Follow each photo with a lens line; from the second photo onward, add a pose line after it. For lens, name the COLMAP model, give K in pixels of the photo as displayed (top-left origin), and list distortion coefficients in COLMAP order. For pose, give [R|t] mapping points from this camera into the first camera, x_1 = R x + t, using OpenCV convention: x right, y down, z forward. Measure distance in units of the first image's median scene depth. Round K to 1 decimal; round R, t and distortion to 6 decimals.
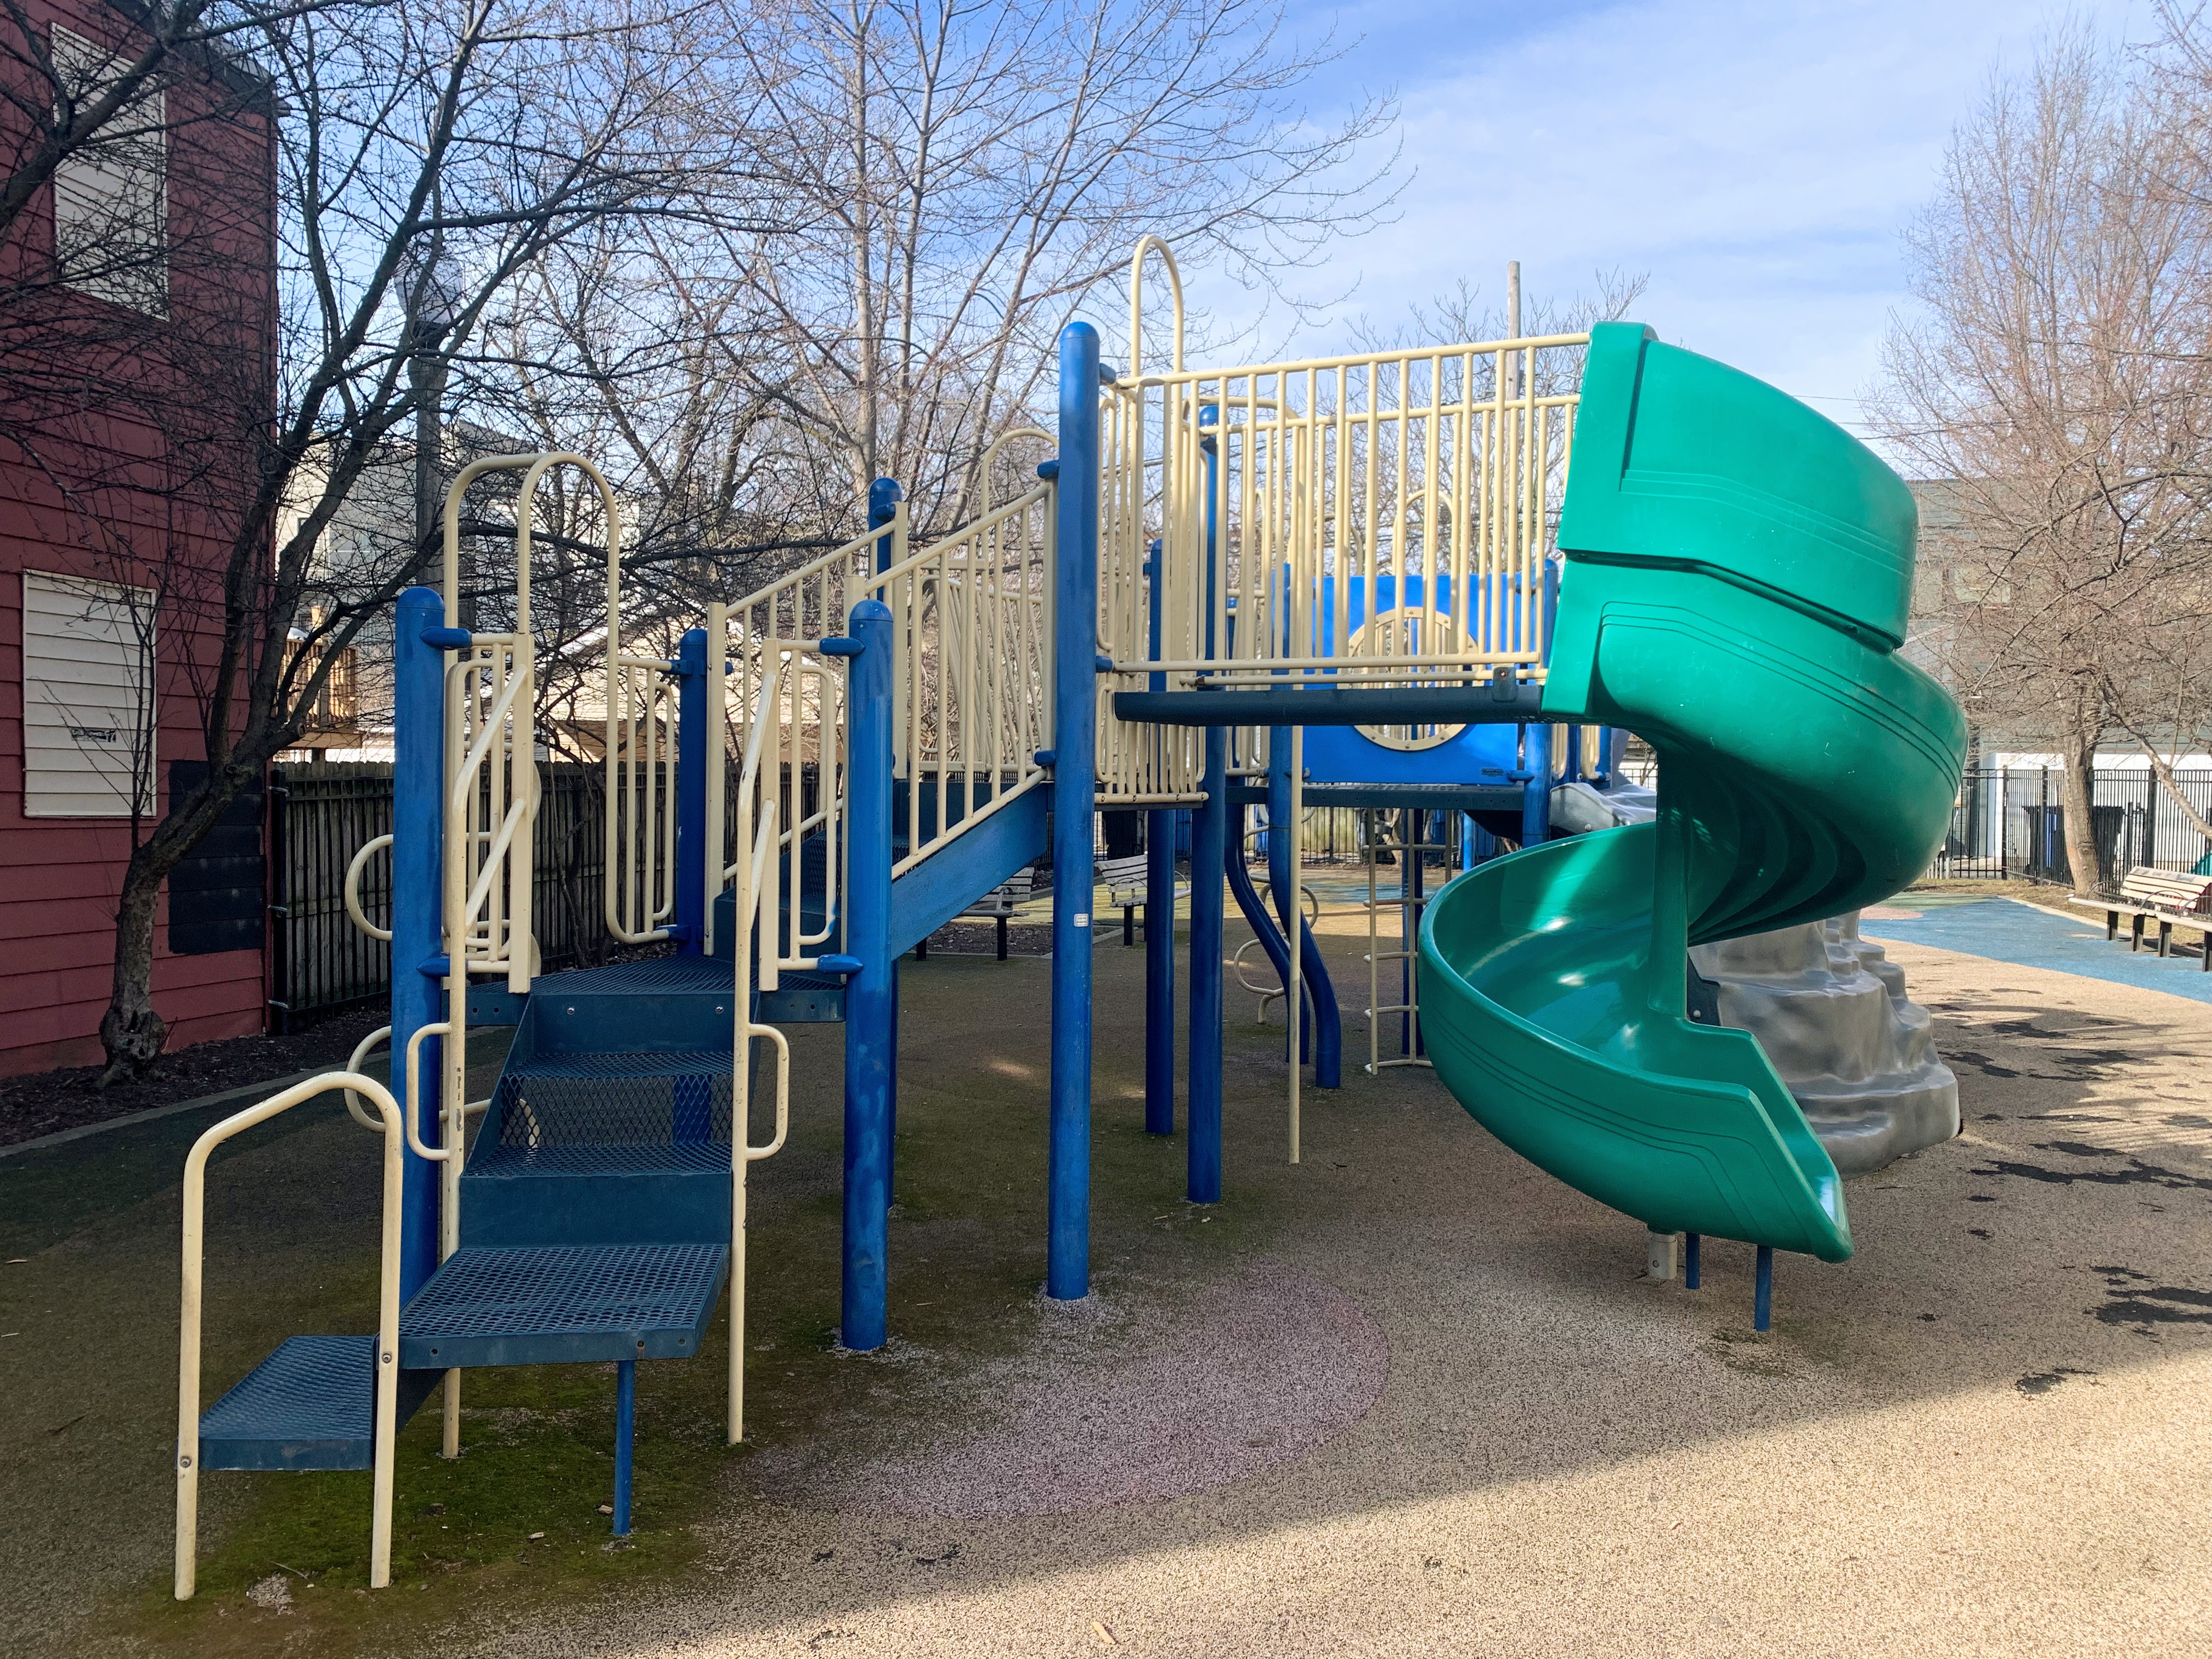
lens RADIAL K [[1686.6, 0, 1097.9], [0, 1686.6, 796.1], [0, 0, 1]] dist [0.041443, -0.039984]
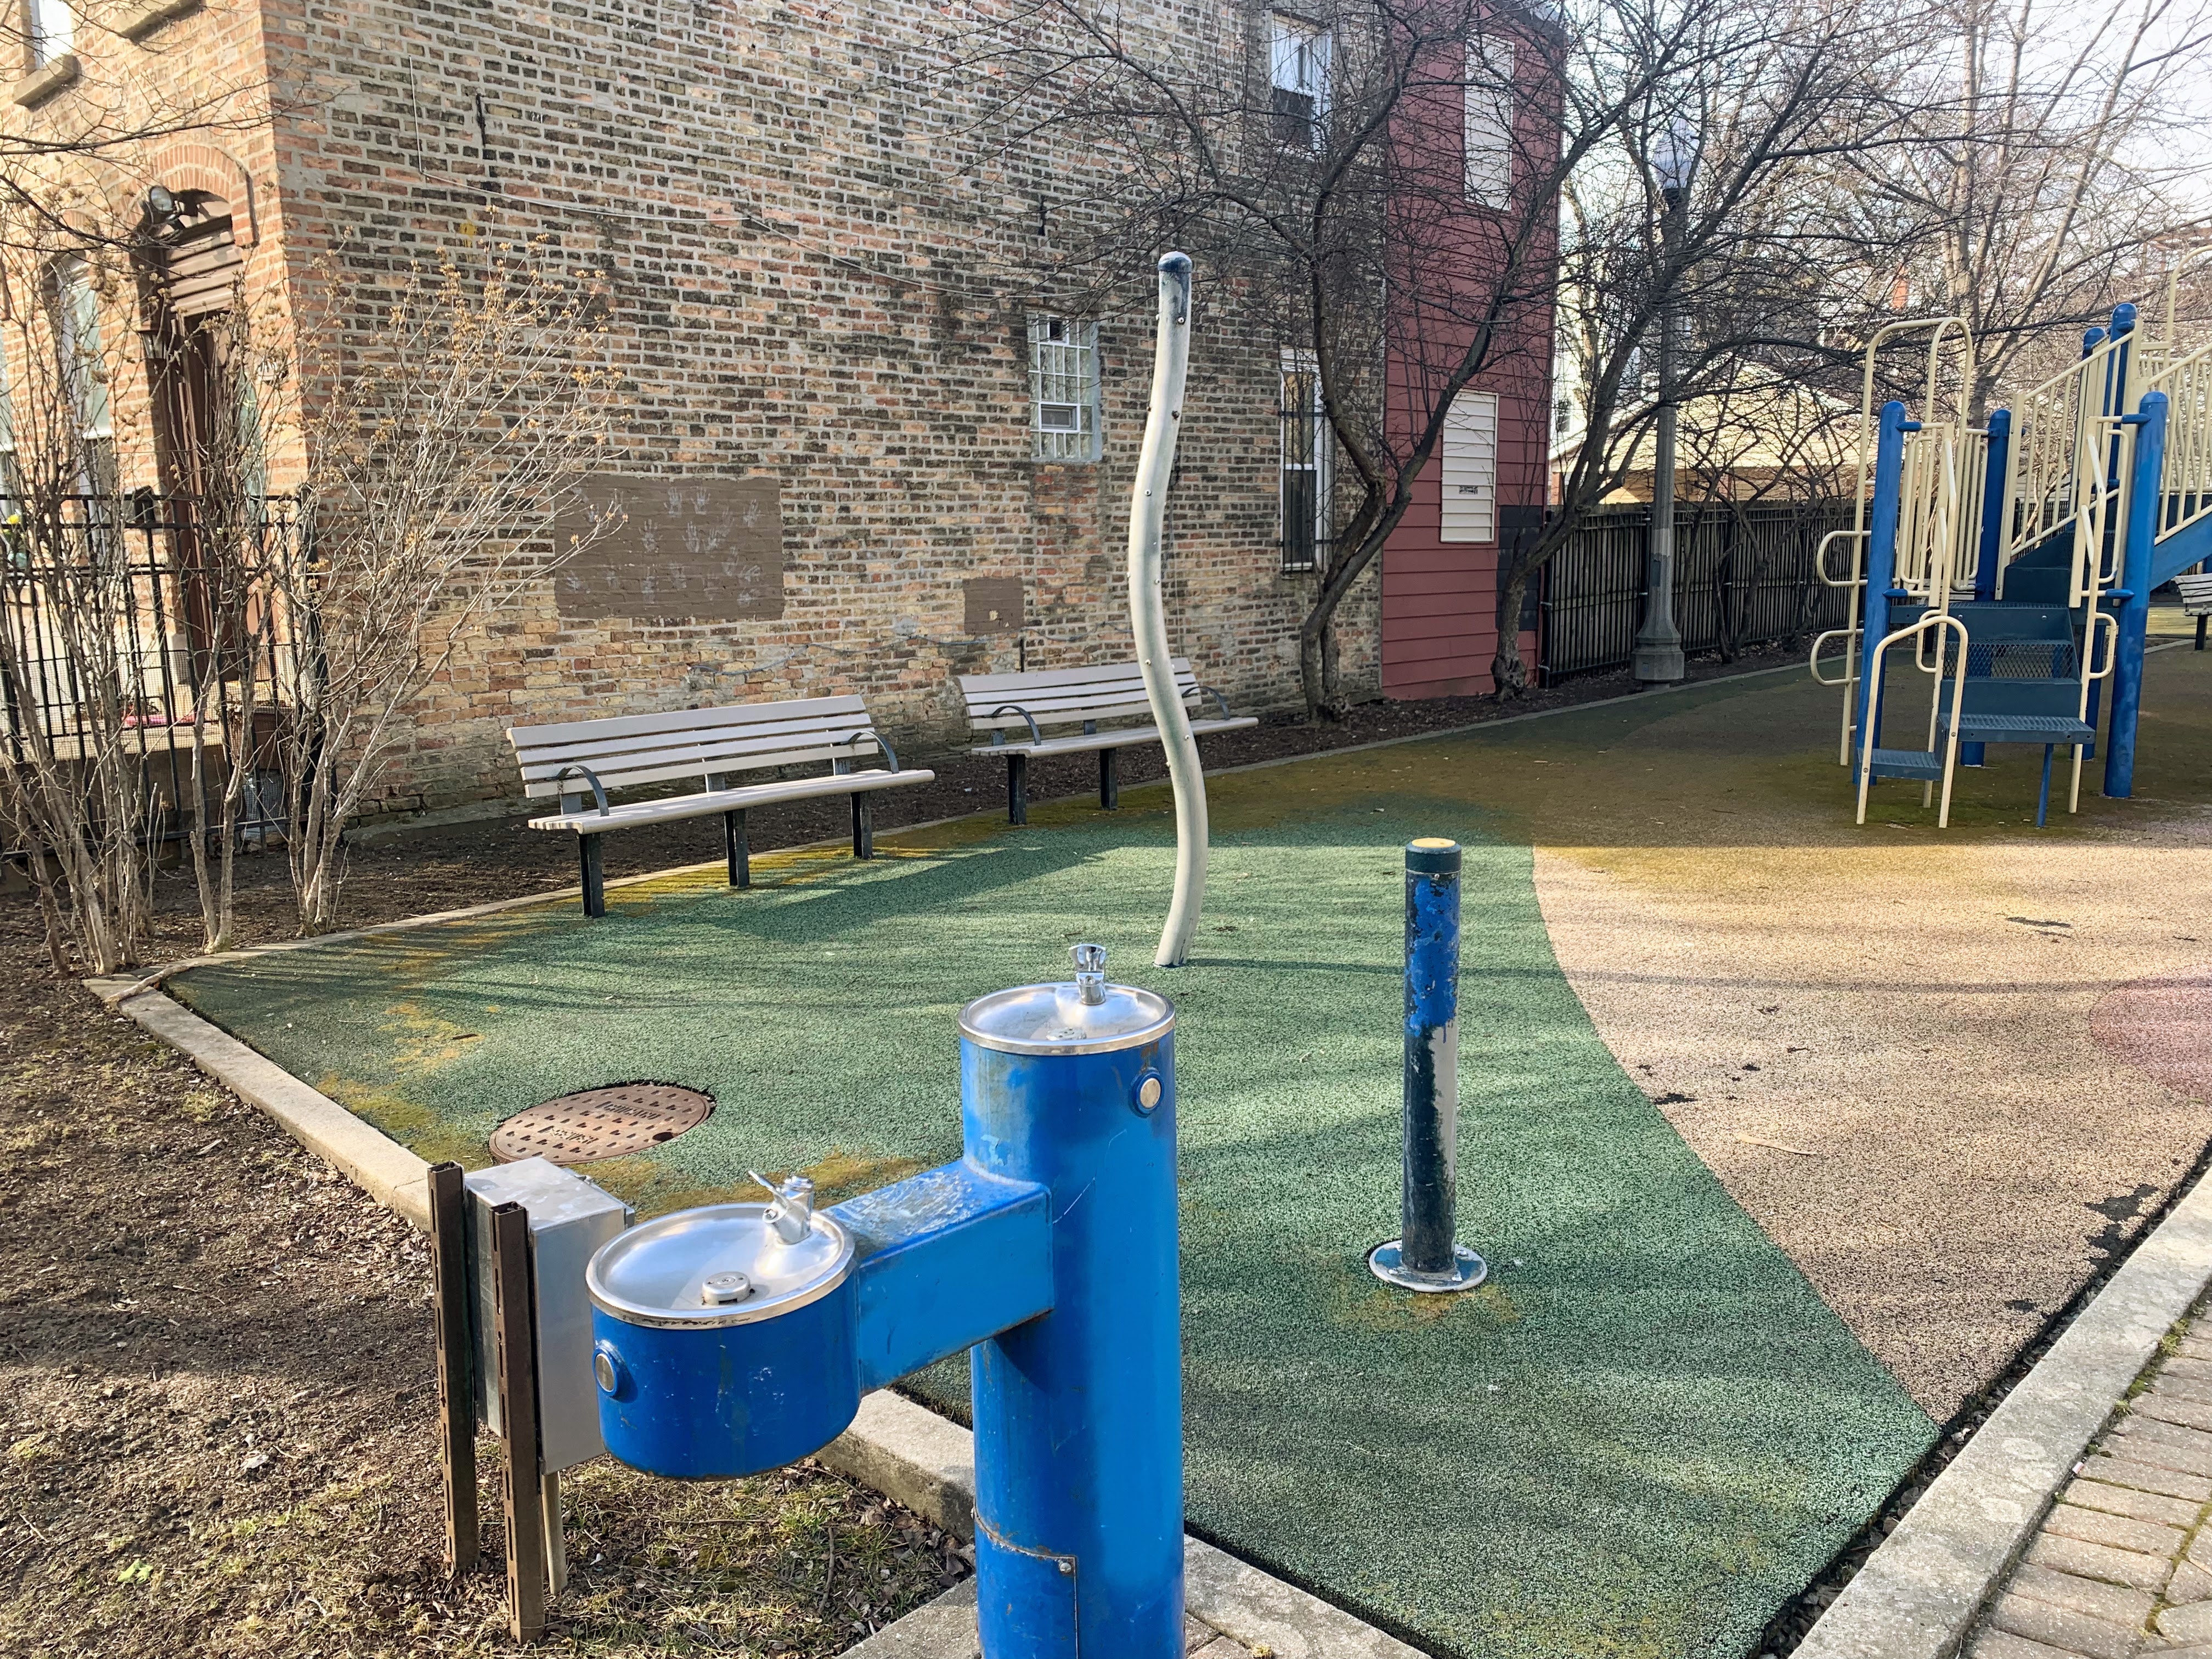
lens RADIAL K [[1686.6, 0, 1106.5], [0, 1686.6, 827.9], [0, 0, 1]] dist [0.041443, -0.039984]
pose [[0.875847, 0.064808, -0.478217, -0.192640], [0.014302, 0.987021, 0.159956, 0.033956], [0.482377, -0.146936, 0.863552, -1.076063]]
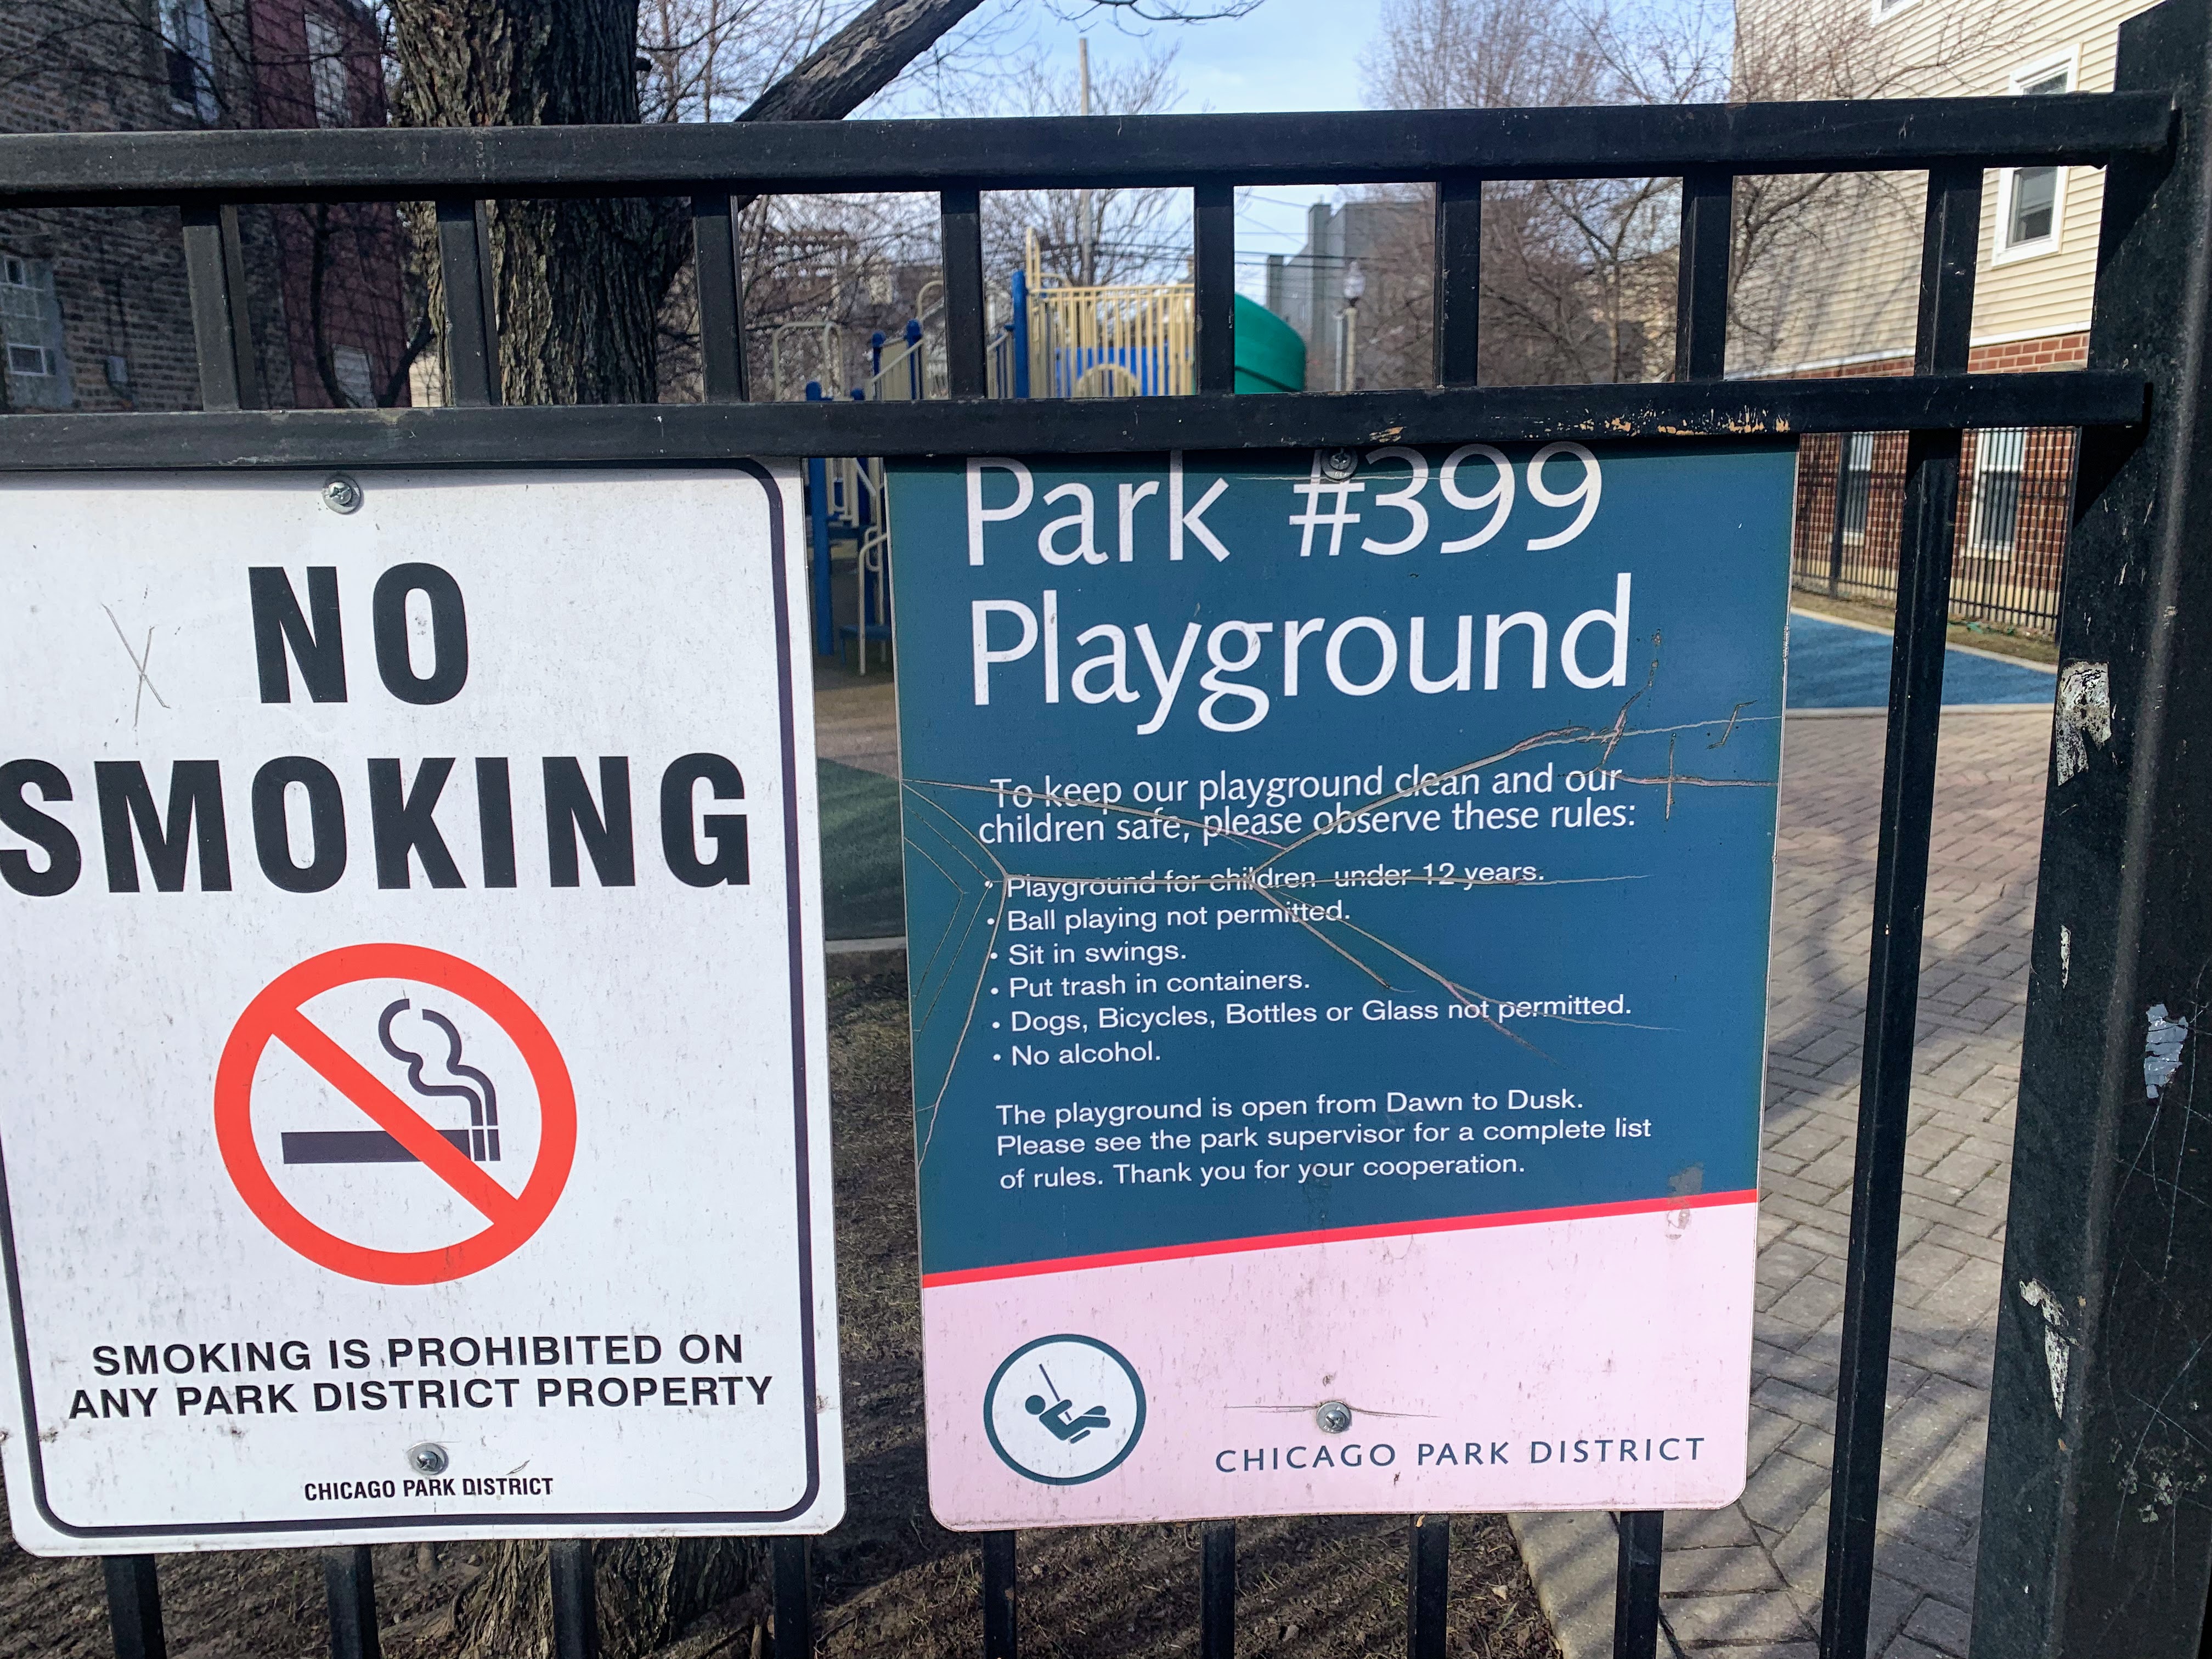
lens RADIAL K [[1686.6, 0, 1100.9], [0, 1686.6, 823.3], [0, 0, 1]] dist [0.041443, -0.039984]
pose [[0.962666, -0.078991, 0.258909, -0.625626], [0.026332, 0.979266, 0.200859, 0.036831], [-0.269407, -0.186542, 0.944787, -1.691698]]
